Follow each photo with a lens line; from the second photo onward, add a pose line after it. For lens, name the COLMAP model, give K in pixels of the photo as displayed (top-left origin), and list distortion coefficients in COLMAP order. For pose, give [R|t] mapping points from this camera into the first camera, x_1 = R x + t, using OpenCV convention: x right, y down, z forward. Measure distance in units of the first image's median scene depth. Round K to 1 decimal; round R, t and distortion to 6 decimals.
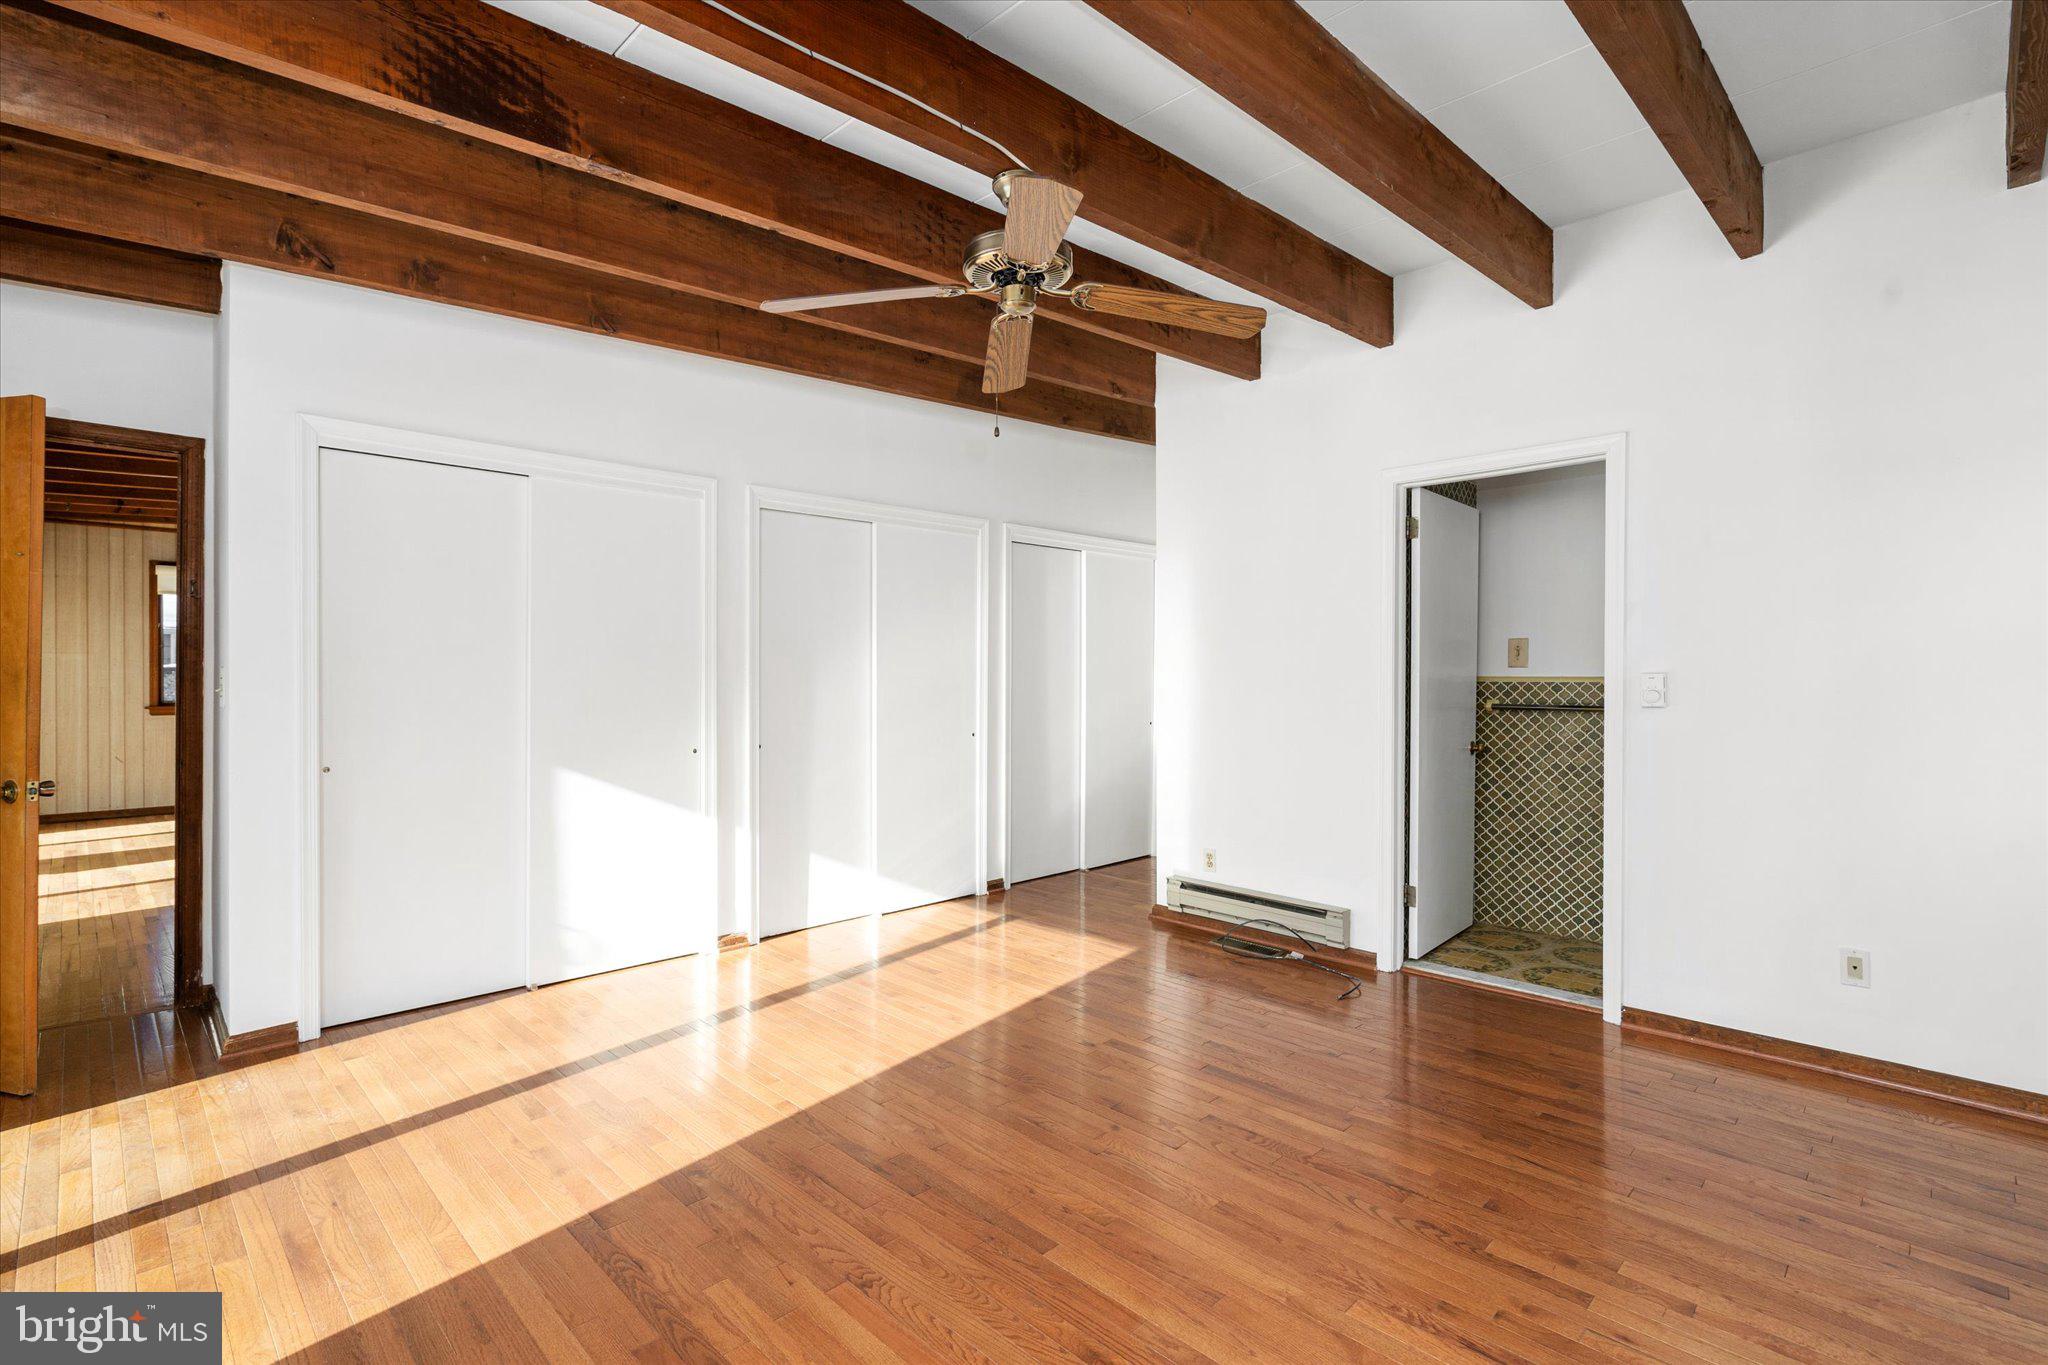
lens RADIAL K [[940.1, 0, 1008.7], [0, 940.1, 674.3], [0, 0, 1]] dist [-0.005417, 0.000763]
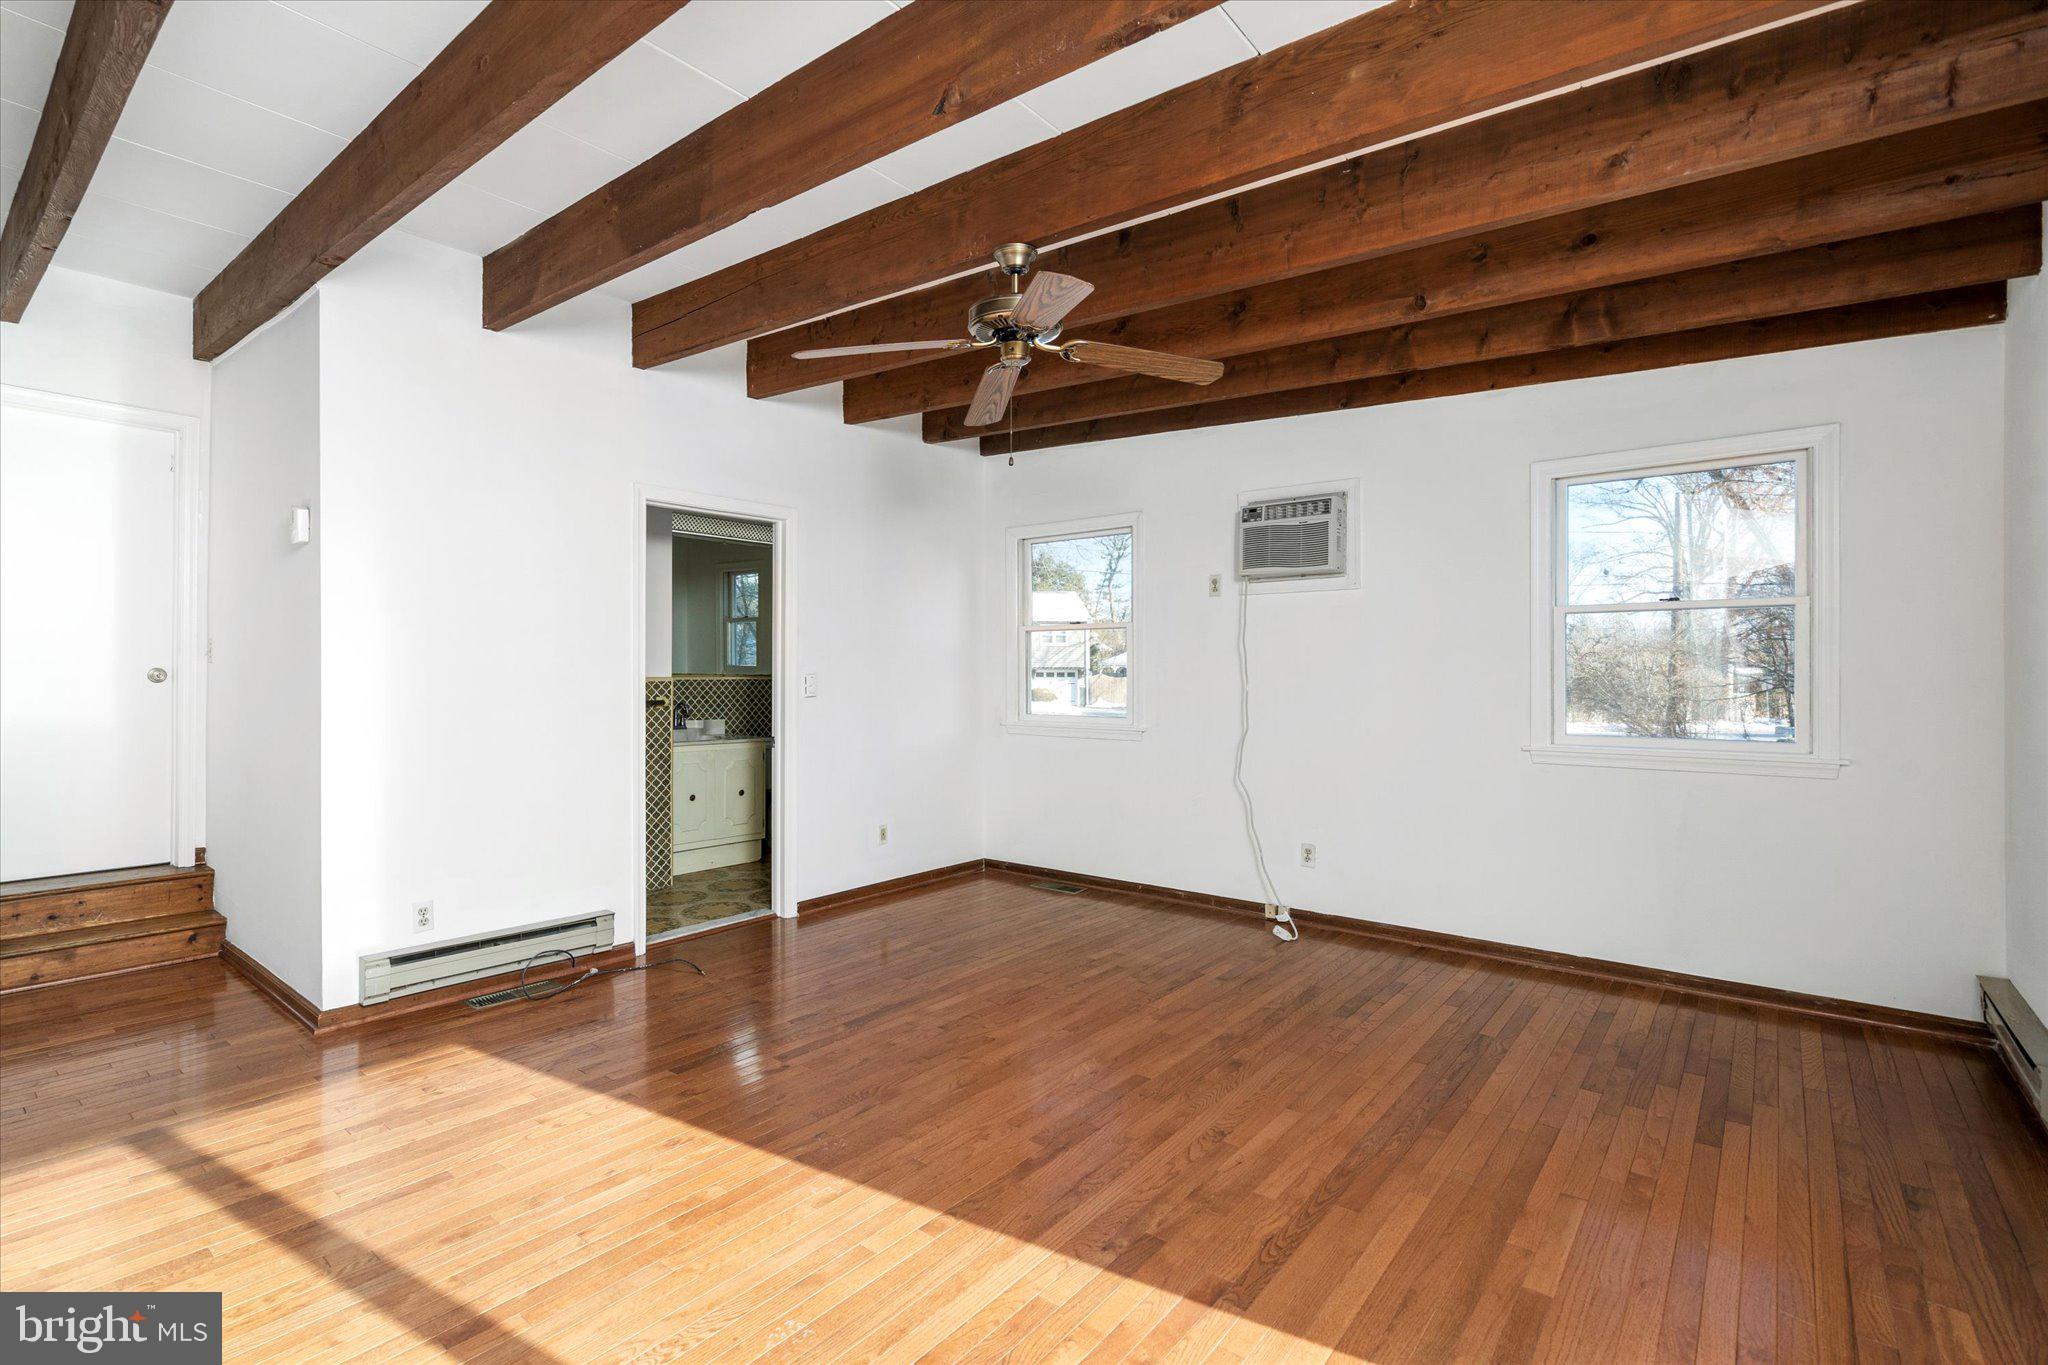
lens RADIAL K [[940.1, 0, 1014.9], [0, 940.1, 672.9], [0, 0, 1]] dist [-0.005417, 0.000763]
pose [[-0.109908, -0.000161, 0.993942, -0.894381], [0.002125, 0.999998, 0.000397, -0.002260], [-0.993939, 0.002156, -0.109908, 0.889472]]
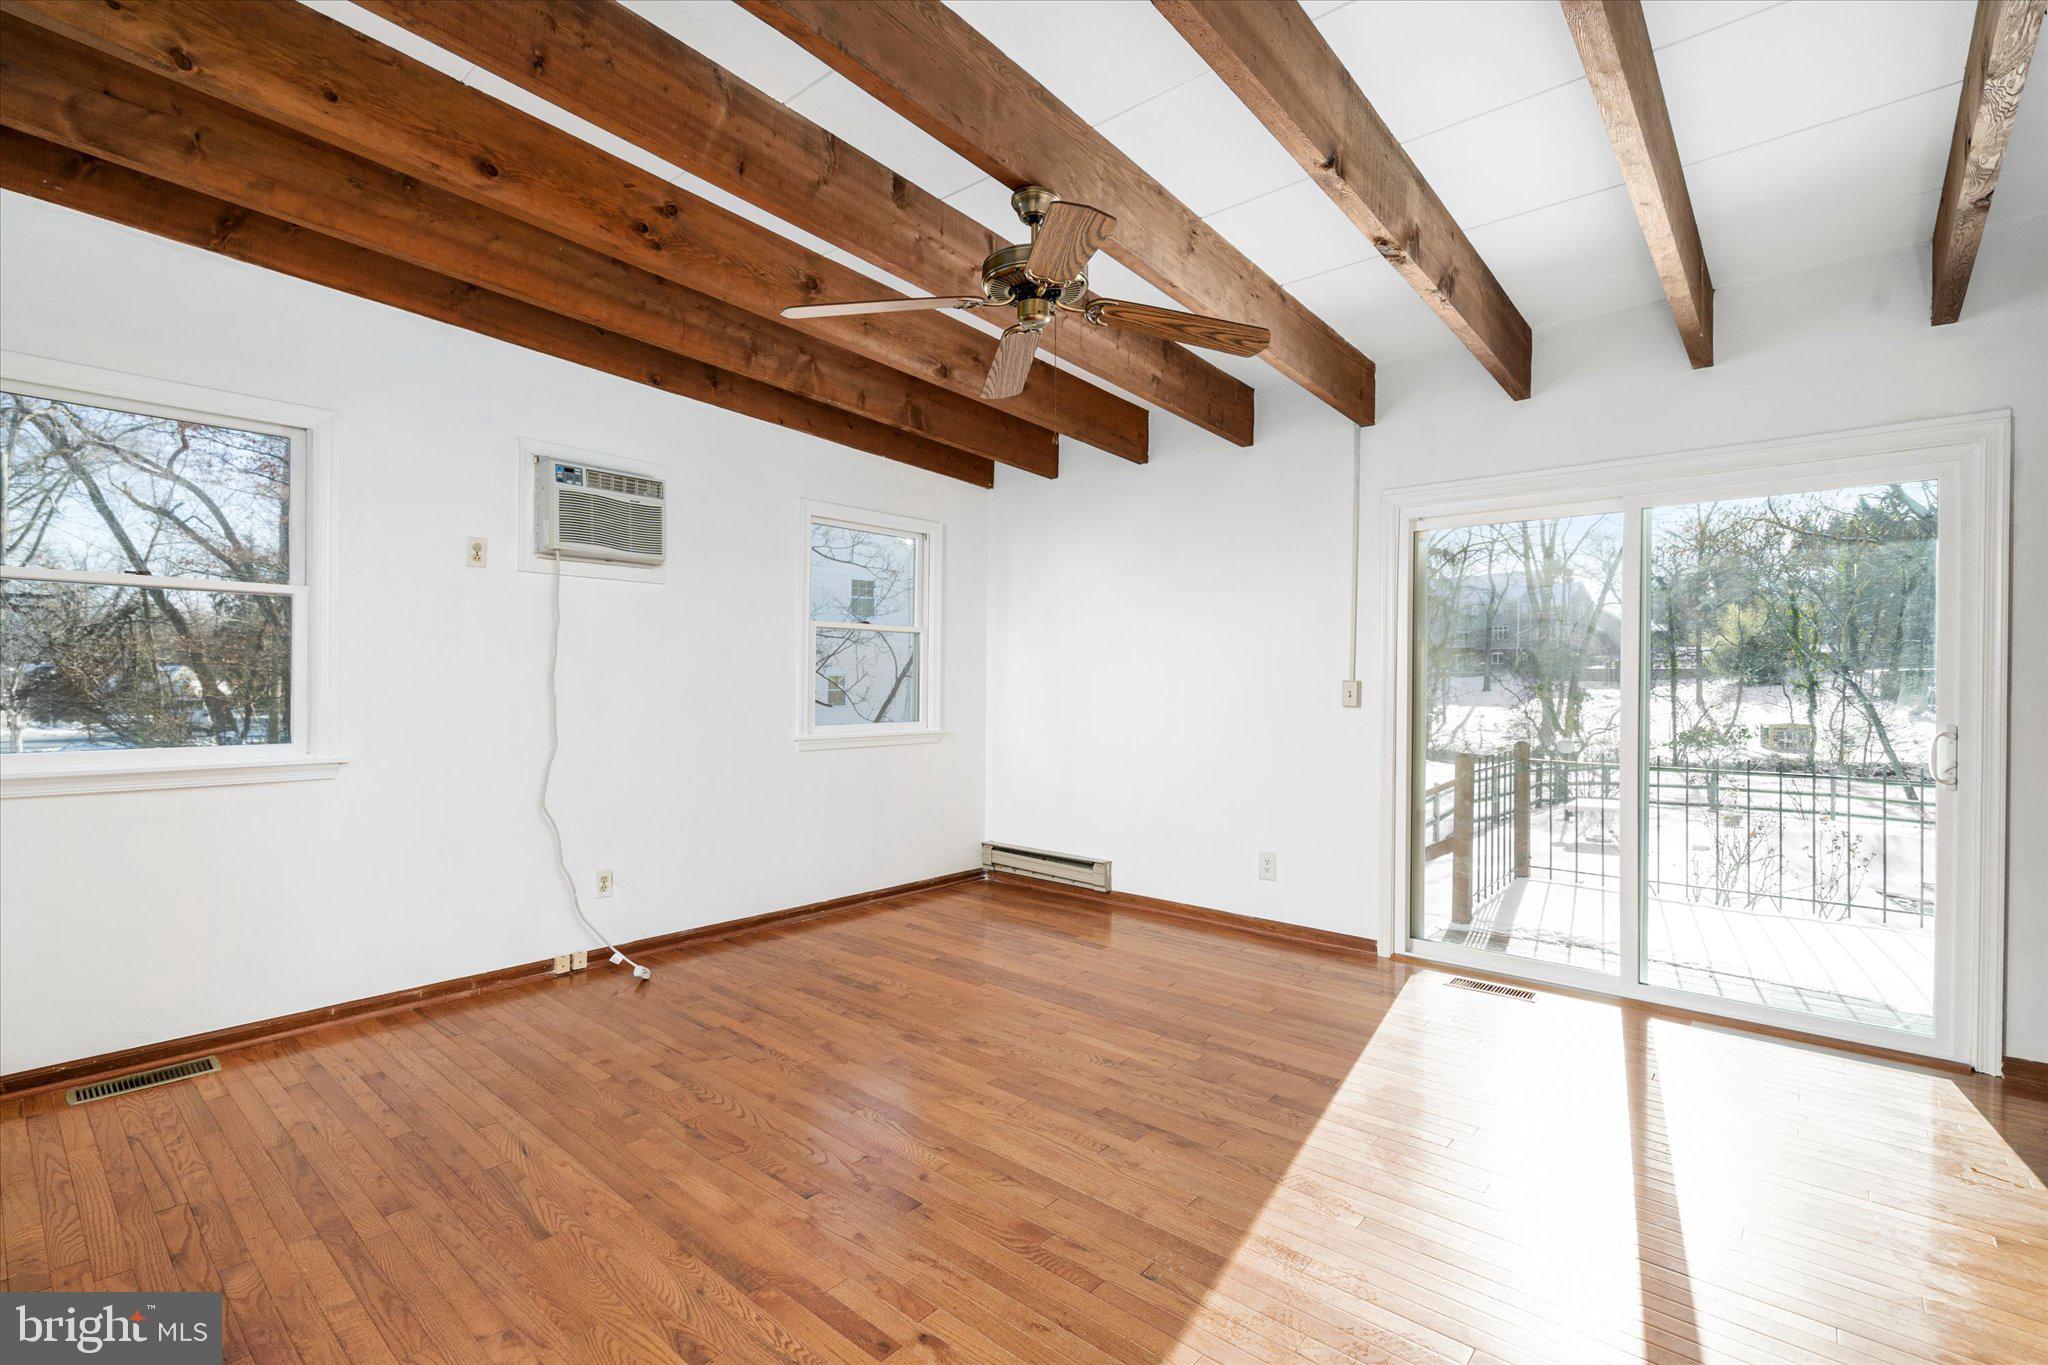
lens RADIAL K [[929.2, 0, 1023.3], [0, 929.2, 685.5], [0, 0, 1]] dist [-0.001827, 0.000032]
pose [[-0.996418, -0.010832, -0.083869, 0.081322], [-0.011851, 0.999862, 0.011659, -0.005350], [0.083731, 0.012611, -0.996409, 1.588156]]
